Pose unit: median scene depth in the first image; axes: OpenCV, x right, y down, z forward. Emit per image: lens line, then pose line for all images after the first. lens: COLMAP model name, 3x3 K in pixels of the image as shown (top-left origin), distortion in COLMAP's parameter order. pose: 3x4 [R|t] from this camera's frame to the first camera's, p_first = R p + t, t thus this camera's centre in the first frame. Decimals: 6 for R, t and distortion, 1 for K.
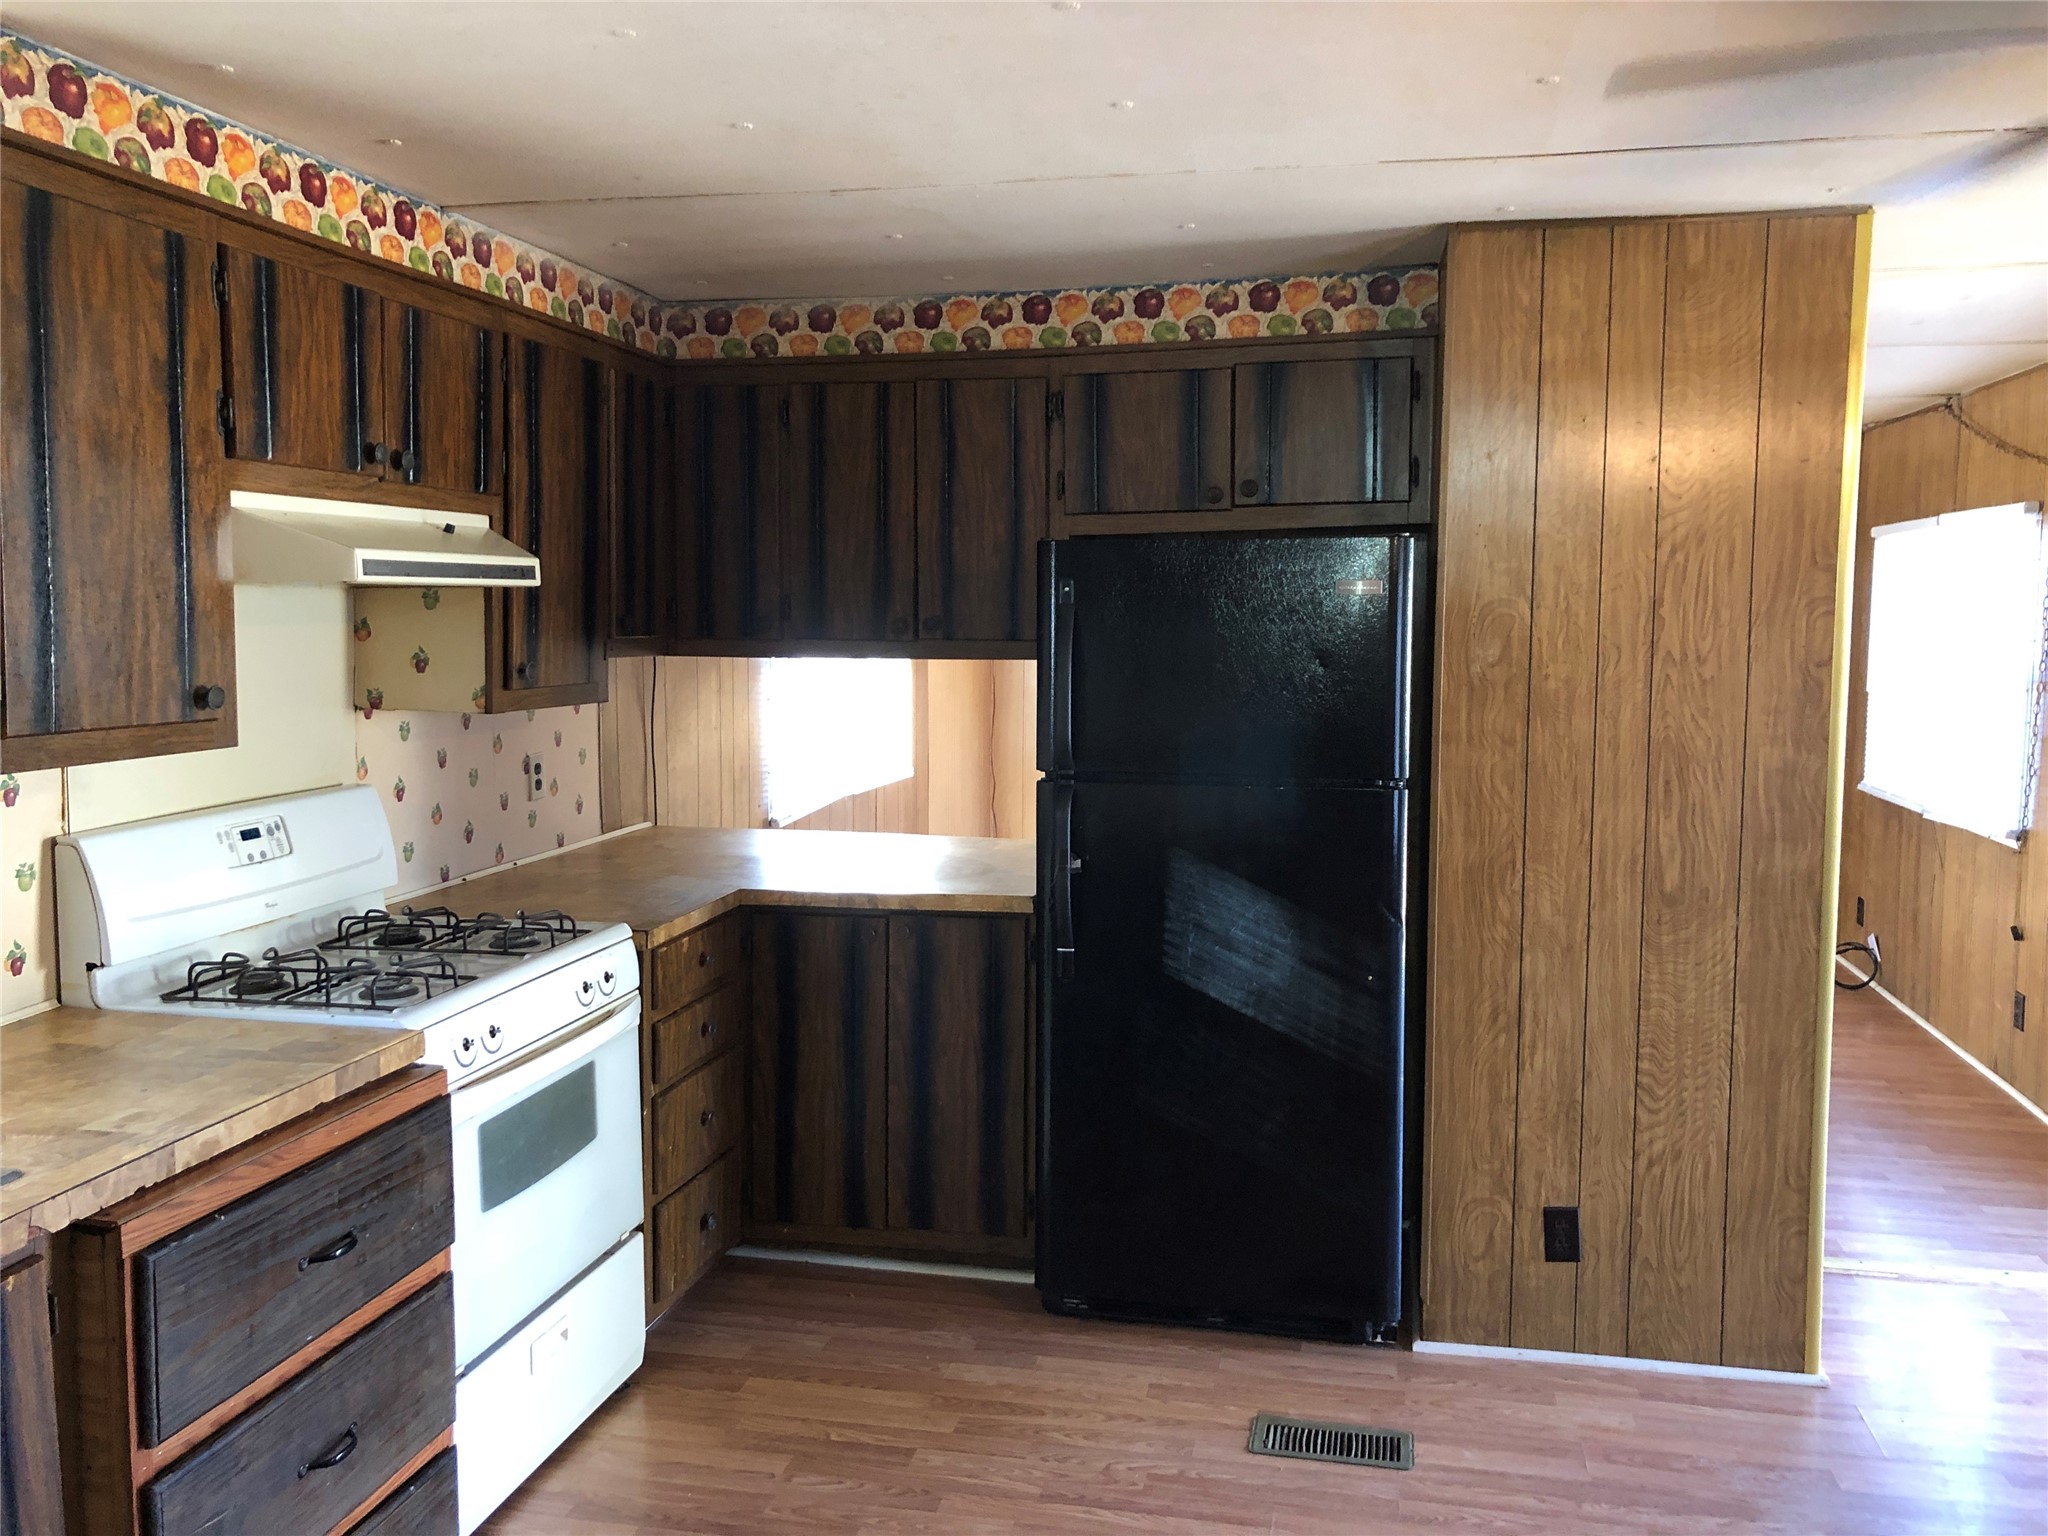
lens RADIAL K [[1676.2, 0, 1023.5], [0, 1676.2, 762.7], [0, 0, 1]] dist [0.000233, -0.000433]
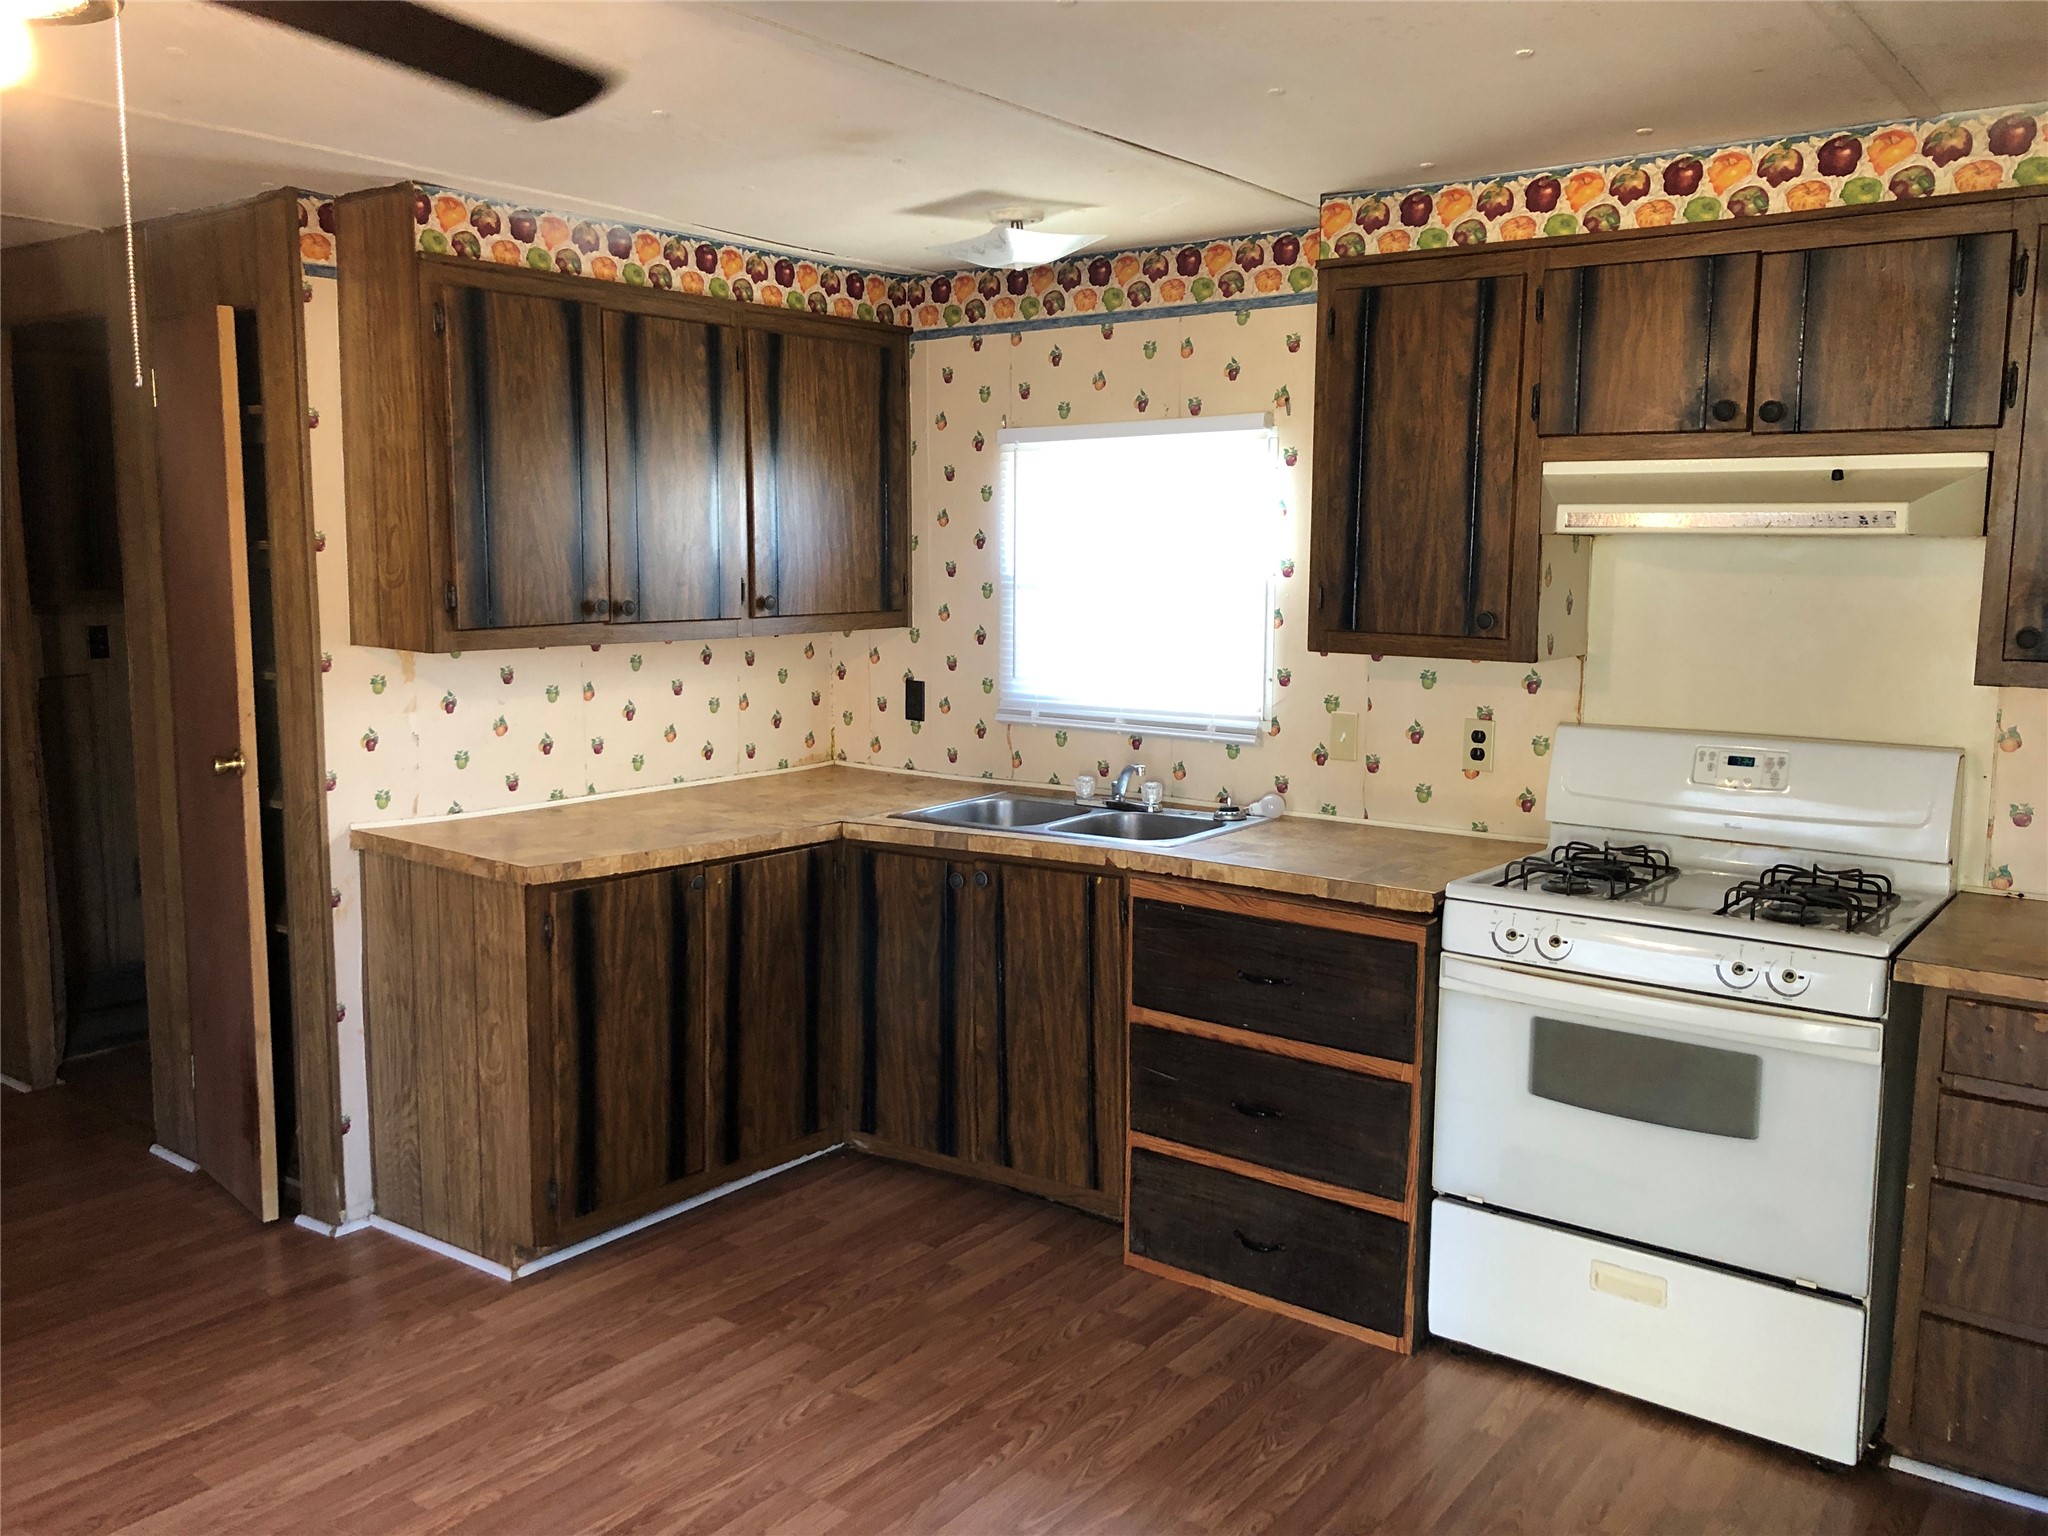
lens RADIAL K [[1676.2, 0, 1025.3], [0, 1676.2, 765.4], [0, 0, 1]] dist [0.000233, -0.000433]
pose [[-0.429658, 0.108216, -0.896484, 0.912559], [-0.096544, 0.981597, 0.164761, -0.113603], [0.897816, 0.157341, -0.411303, 1.268879]]
